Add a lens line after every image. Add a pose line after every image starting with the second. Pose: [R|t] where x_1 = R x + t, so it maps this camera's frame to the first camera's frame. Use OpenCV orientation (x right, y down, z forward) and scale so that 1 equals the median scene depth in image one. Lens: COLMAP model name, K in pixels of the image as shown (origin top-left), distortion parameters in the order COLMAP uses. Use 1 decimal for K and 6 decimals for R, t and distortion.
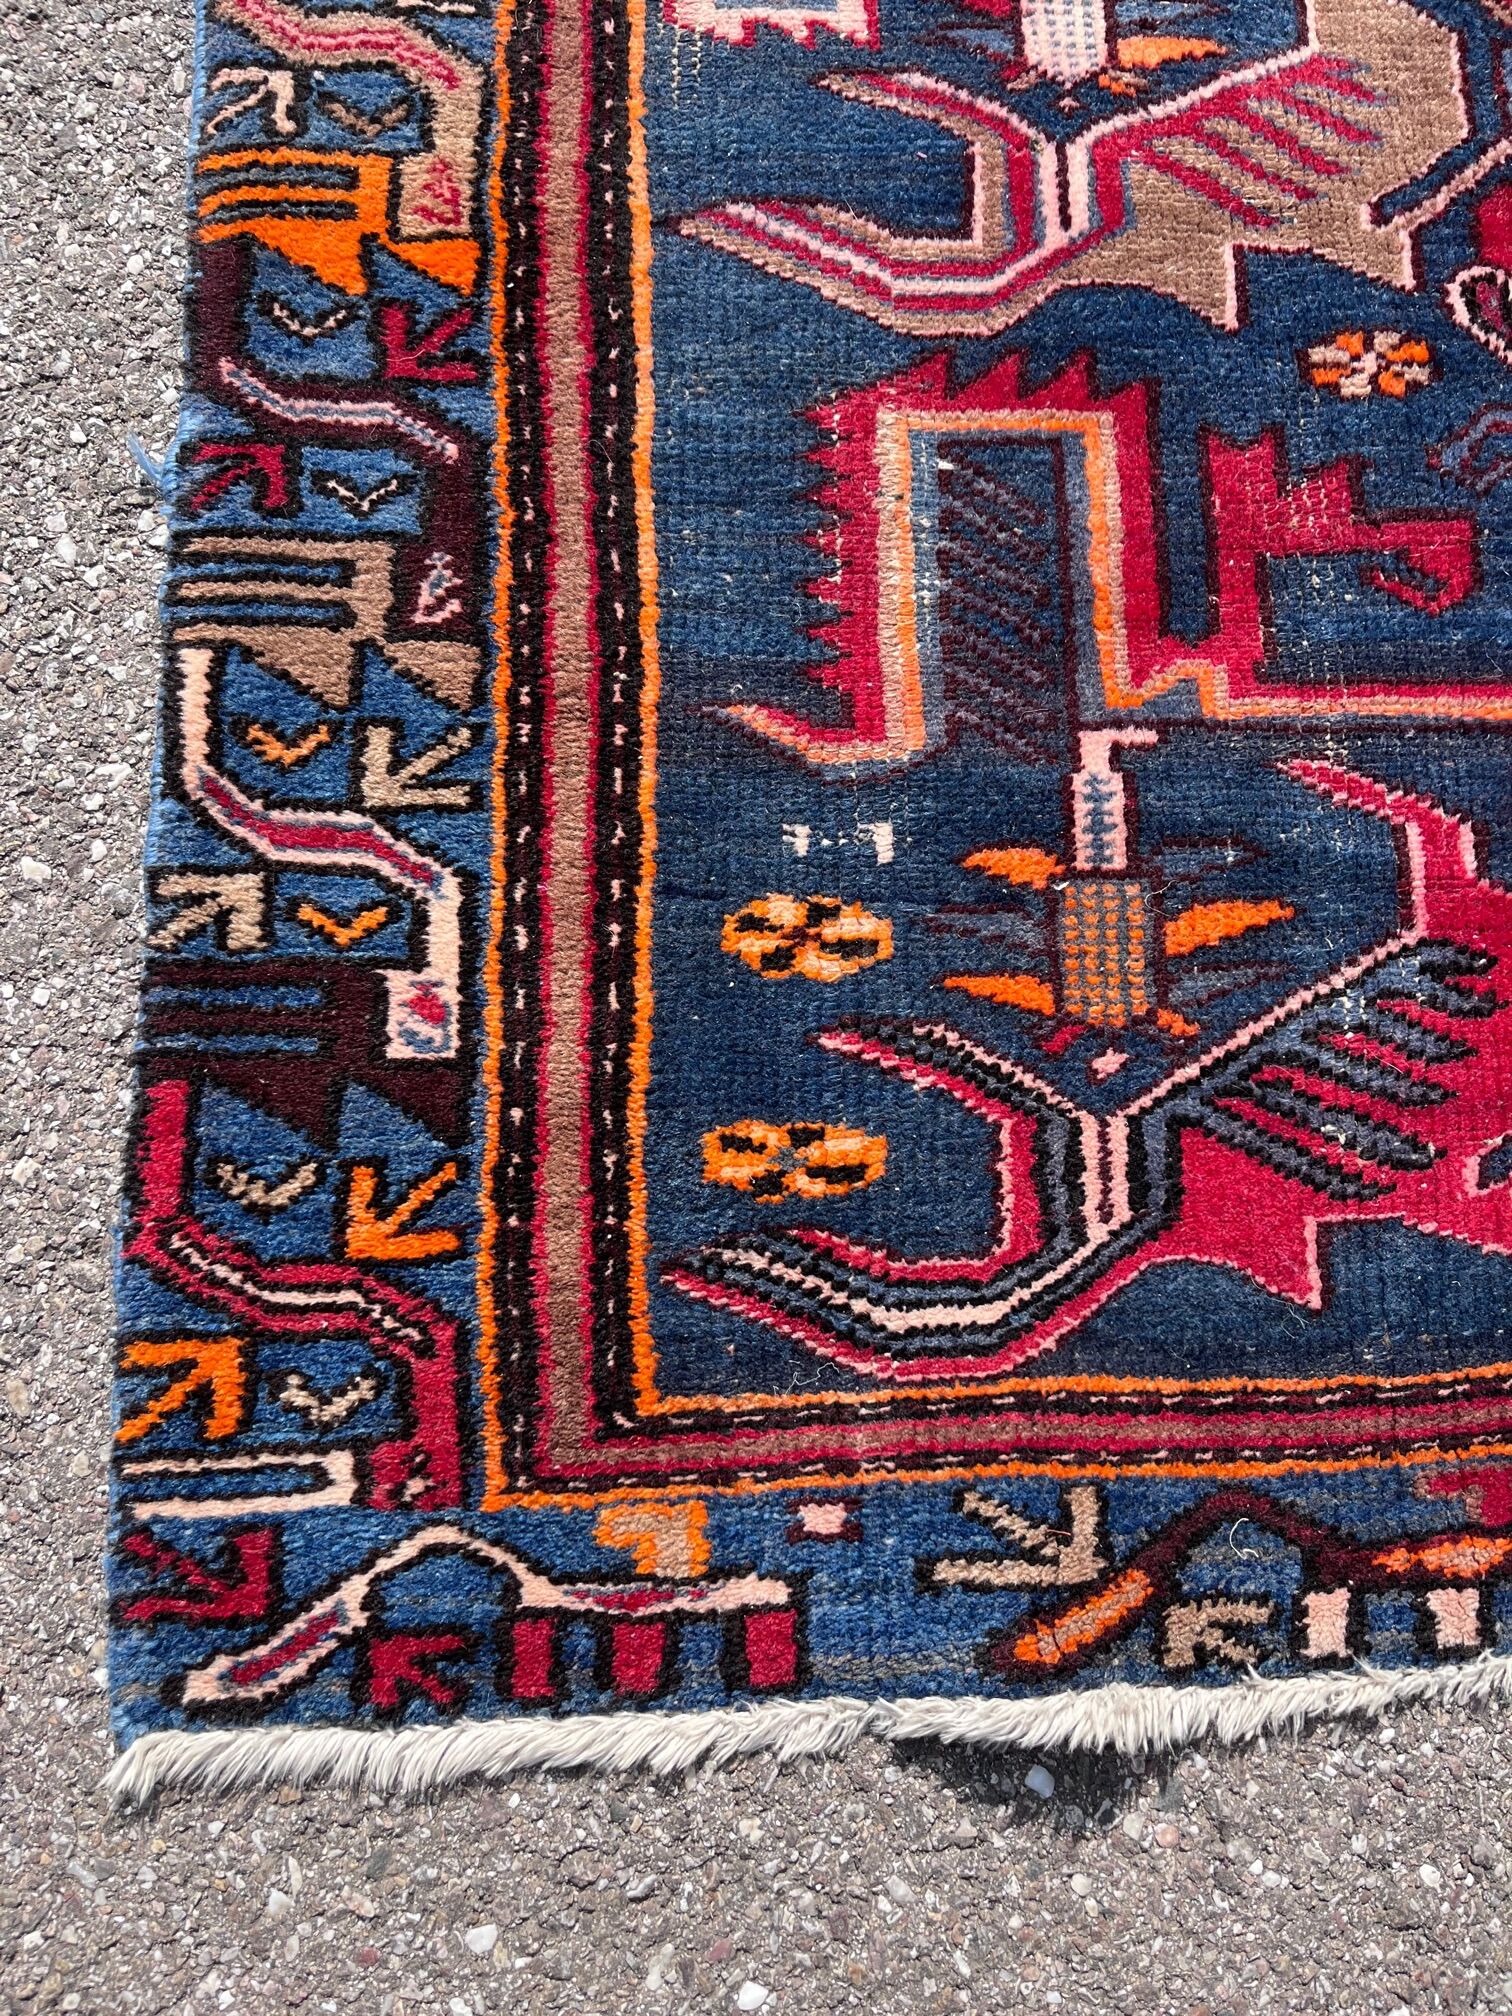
lens RADIAL K [[1530.7, 0, 756.0], [0, 1530.7, 1008.0], [0, 0, 1]] dist [0.062421, -0.098338]
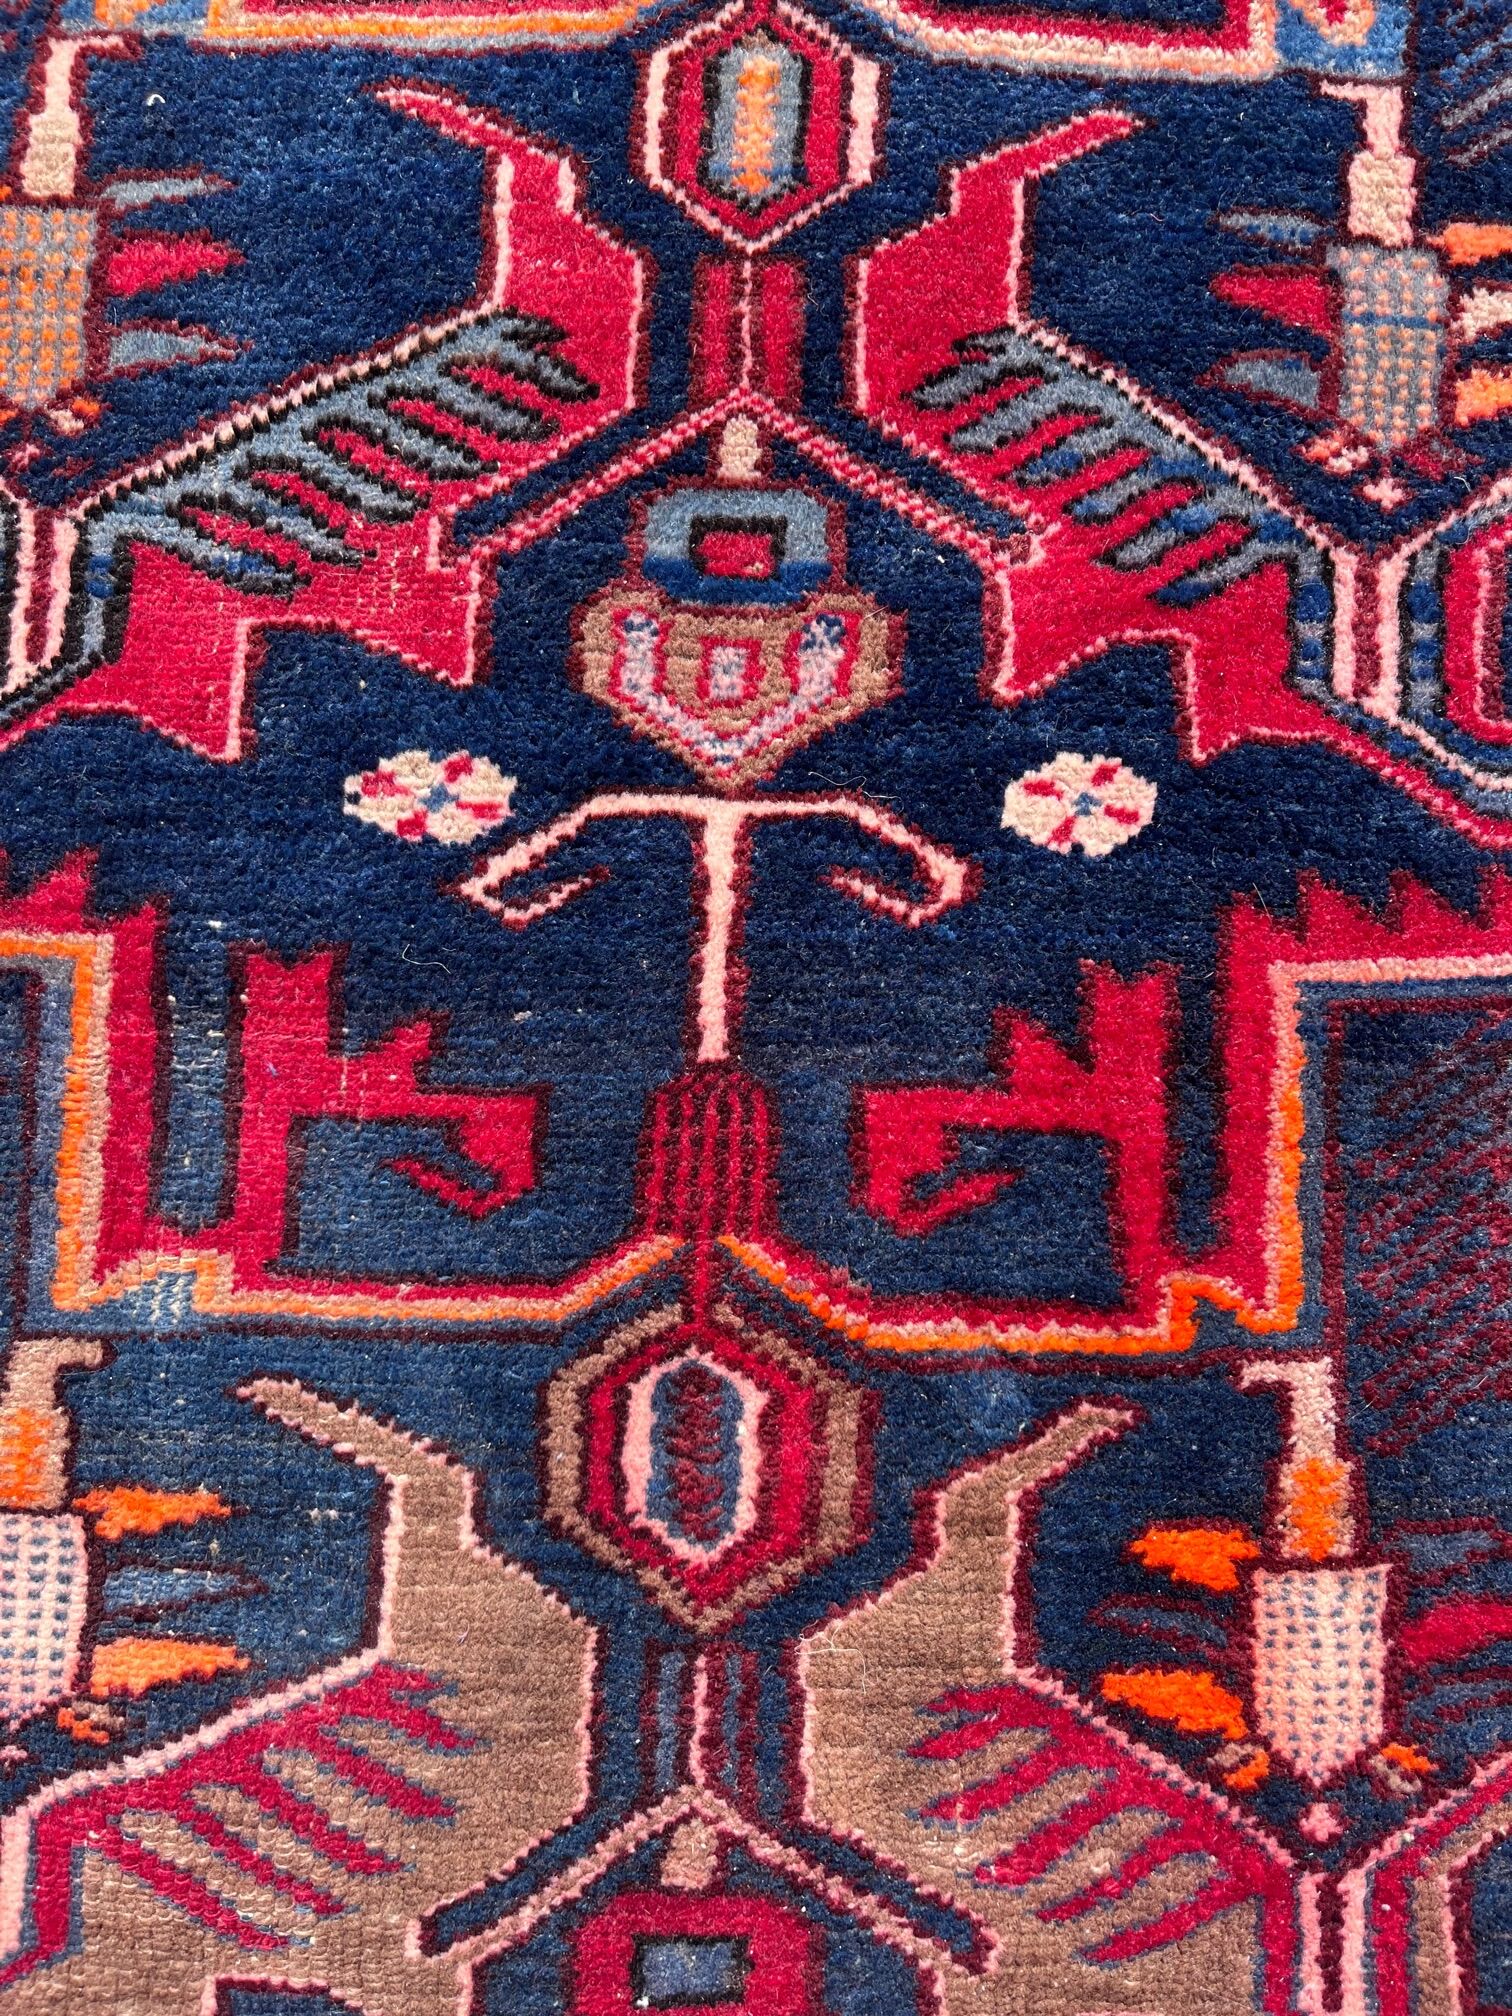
lens RADIAL K [[1530.7, 0, 756.0], [0, 1530.7, 1008.0], [0, 0, 1]] dist [0.062421, -0.098338]
pose [[0.994624, 0.052751, -0.089110, 0.668001], [-0.044413, 0.994667, 0.093089, -1.140513], [0.093546, -0.088631, 0.991662, 0.393878]]
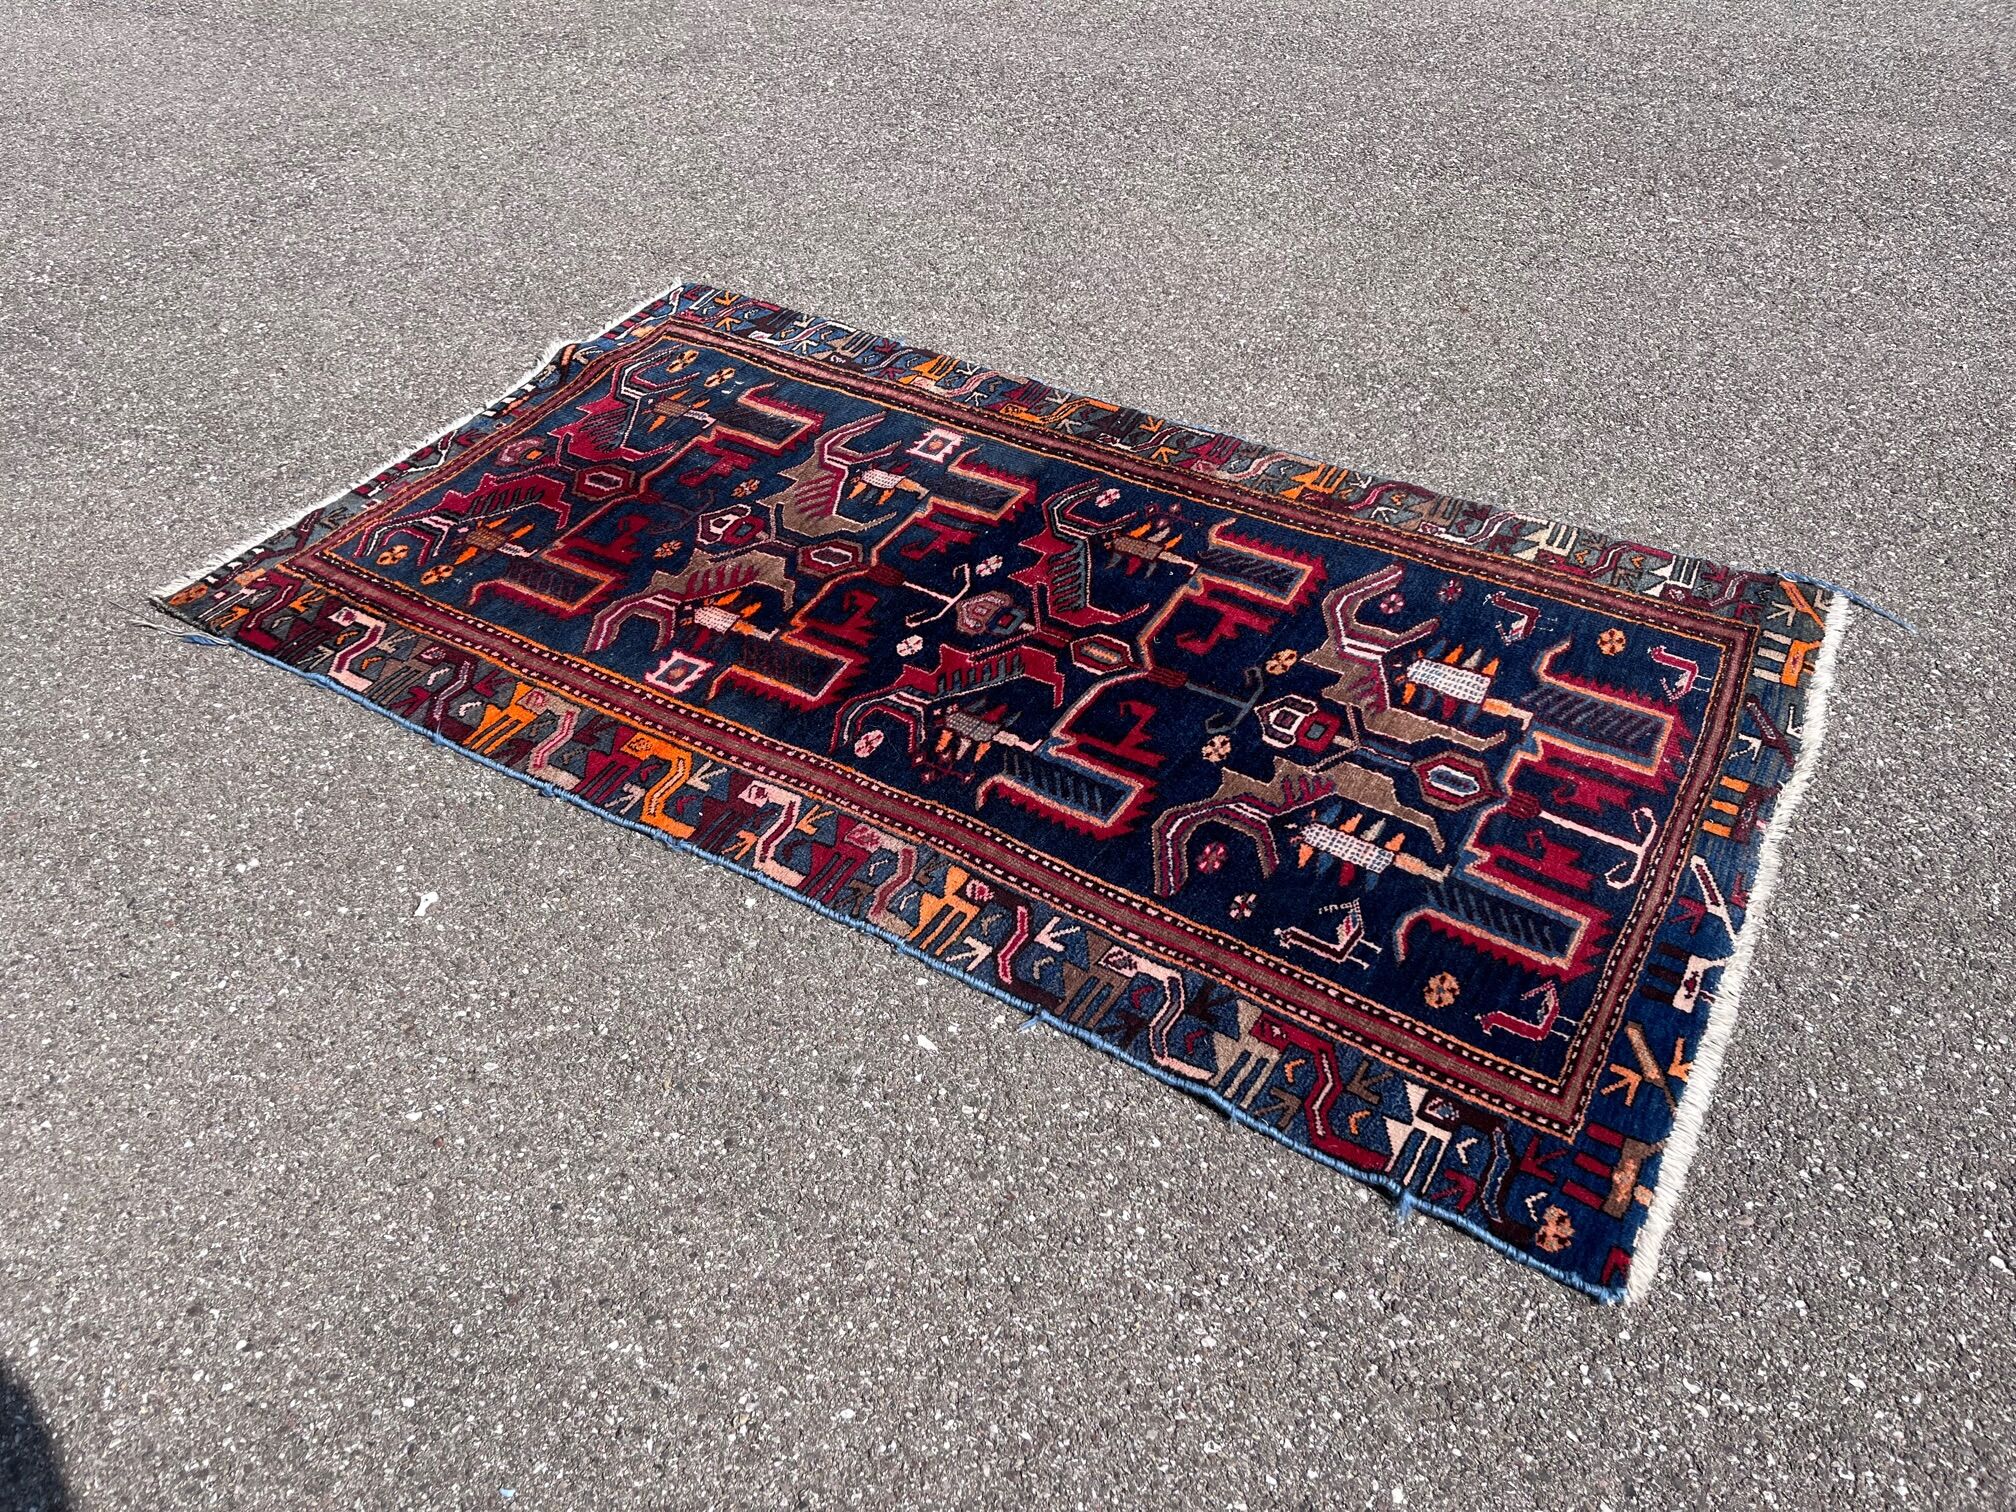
lens RADIAL K [[1530.7, 0, 1008.0], [0, 1530.7, 756.0], [0, 0, 1]] dist [0.062421, -0.098338]
pose [[-0.531034, 0.530330, -0.660873, 3.039804], [-0.837131, -0.207585, 0.506083, -3.149795], [0.131204, 0.821984, 0.554191, -0.419486]]
